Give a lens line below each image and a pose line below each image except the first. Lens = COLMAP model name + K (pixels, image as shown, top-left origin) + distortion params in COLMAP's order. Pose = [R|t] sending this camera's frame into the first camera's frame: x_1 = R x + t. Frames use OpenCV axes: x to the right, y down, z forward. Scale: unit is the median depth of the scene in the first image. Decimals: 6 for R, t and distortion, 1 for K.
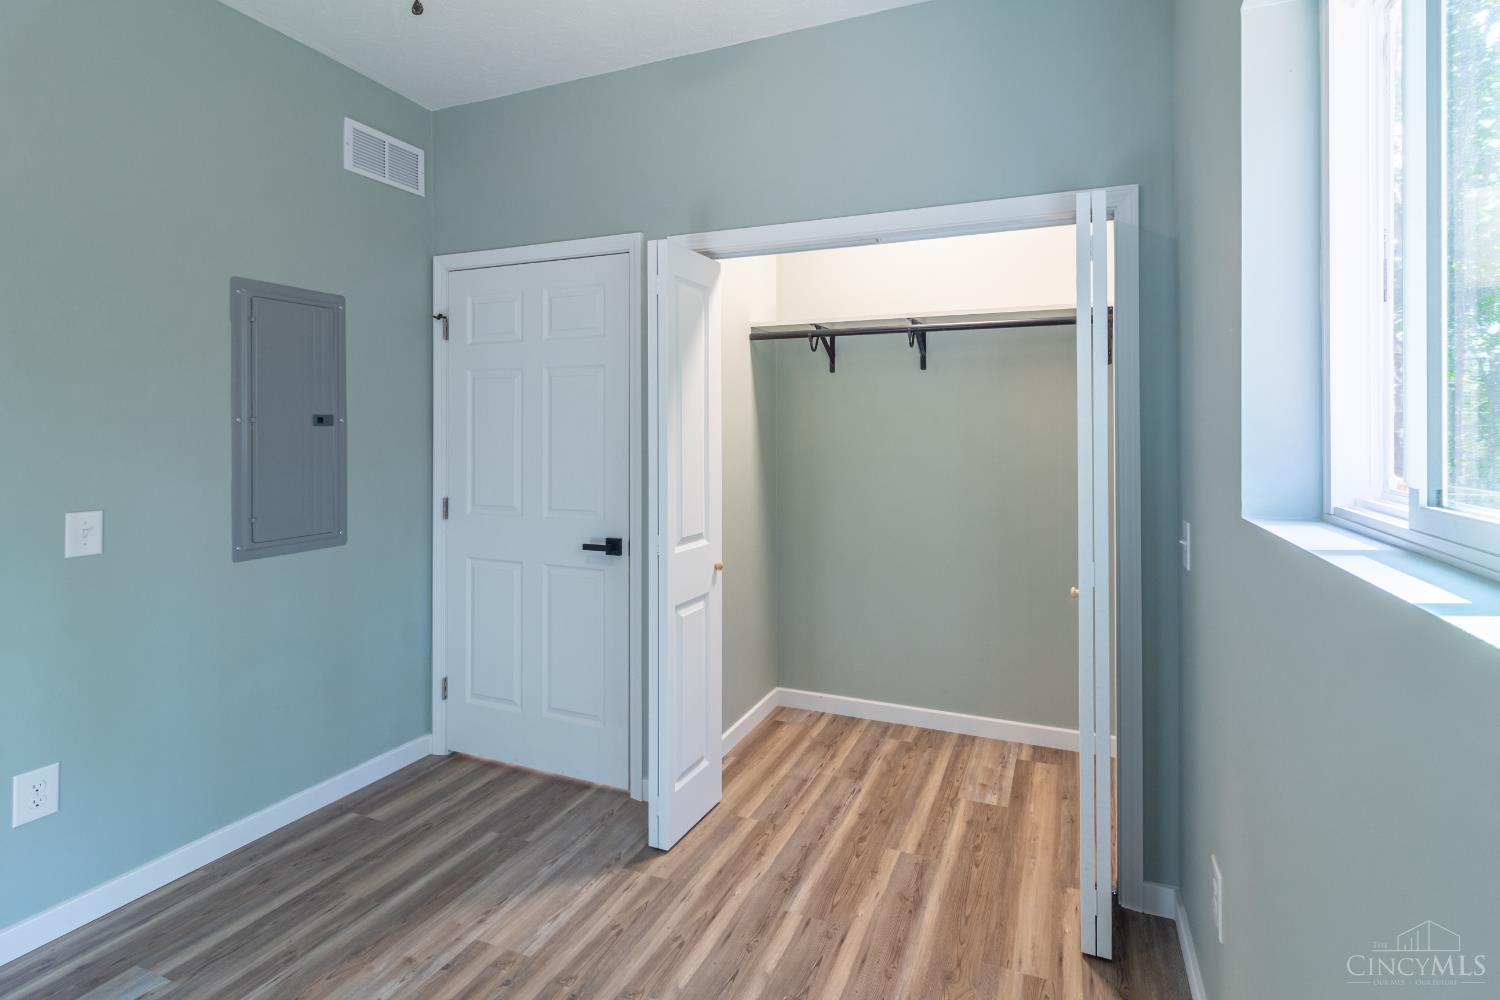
lens RADIAL K [[713.2, 0, 773.6], [0, 713.2, 432.0], [0, 0, 1]] dist [0.001533, -0.001913]
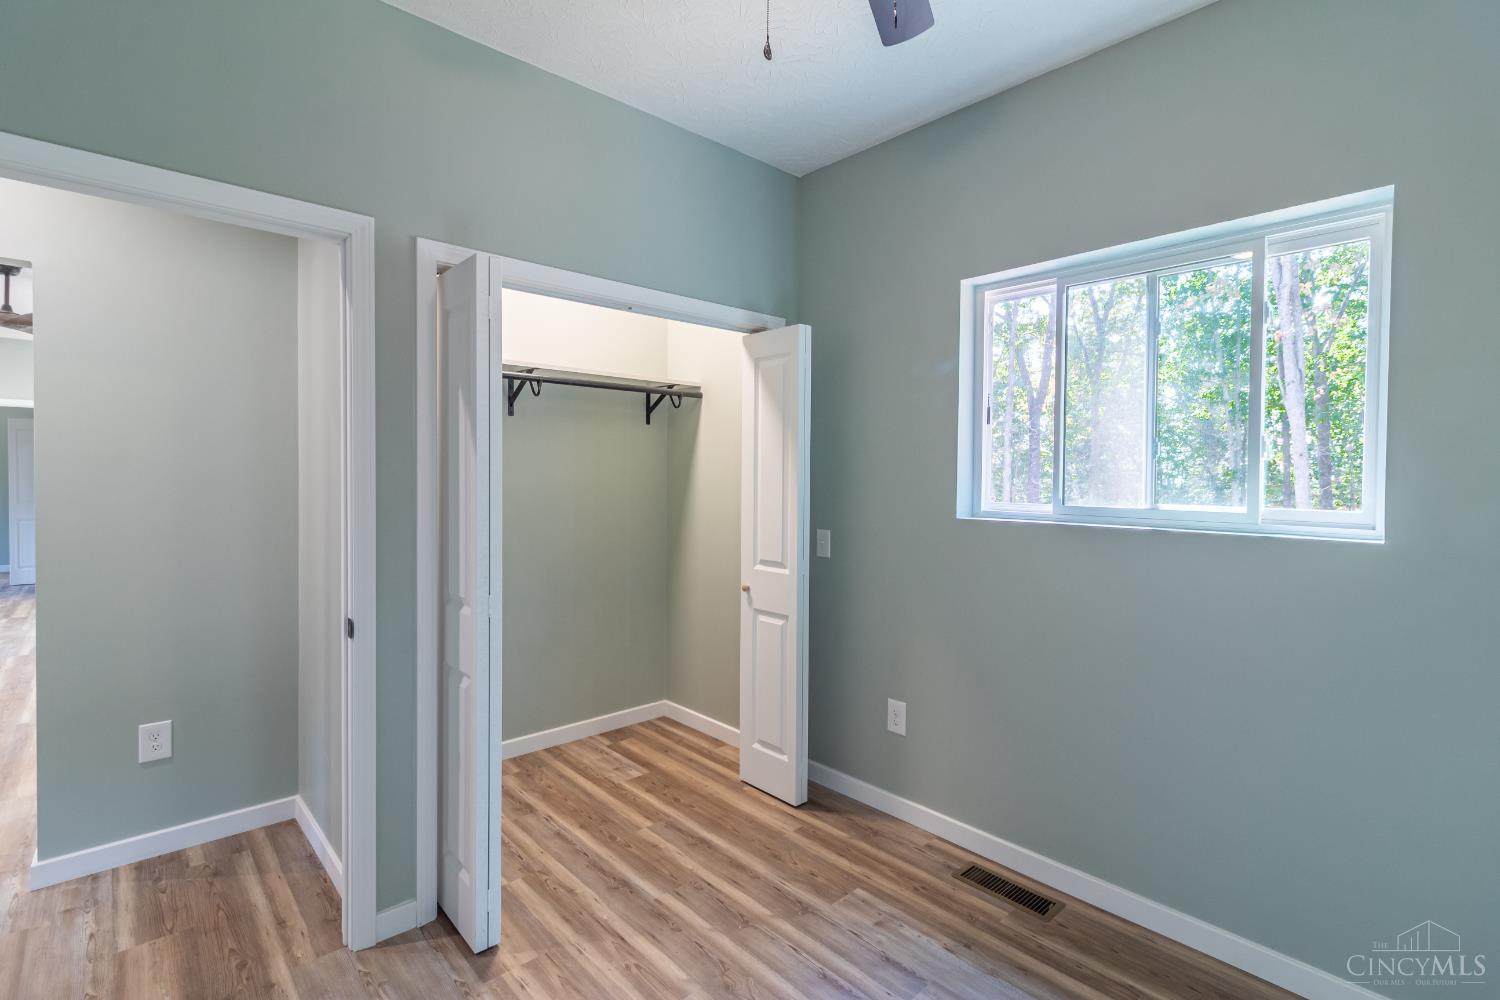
lens RADIAL K [[713.2, 0, 747.9], [0, 713.2, 490.1], [0, 0, 1]] dist [0.001533, -0.001913]
pose [[0.430878, -0.019122, 0.902208, -0.808871], [-0.001759, 0.999756, 0.022029, -0.003607], [-0.902409, -0.011079, 0.430739, 0.334539]]
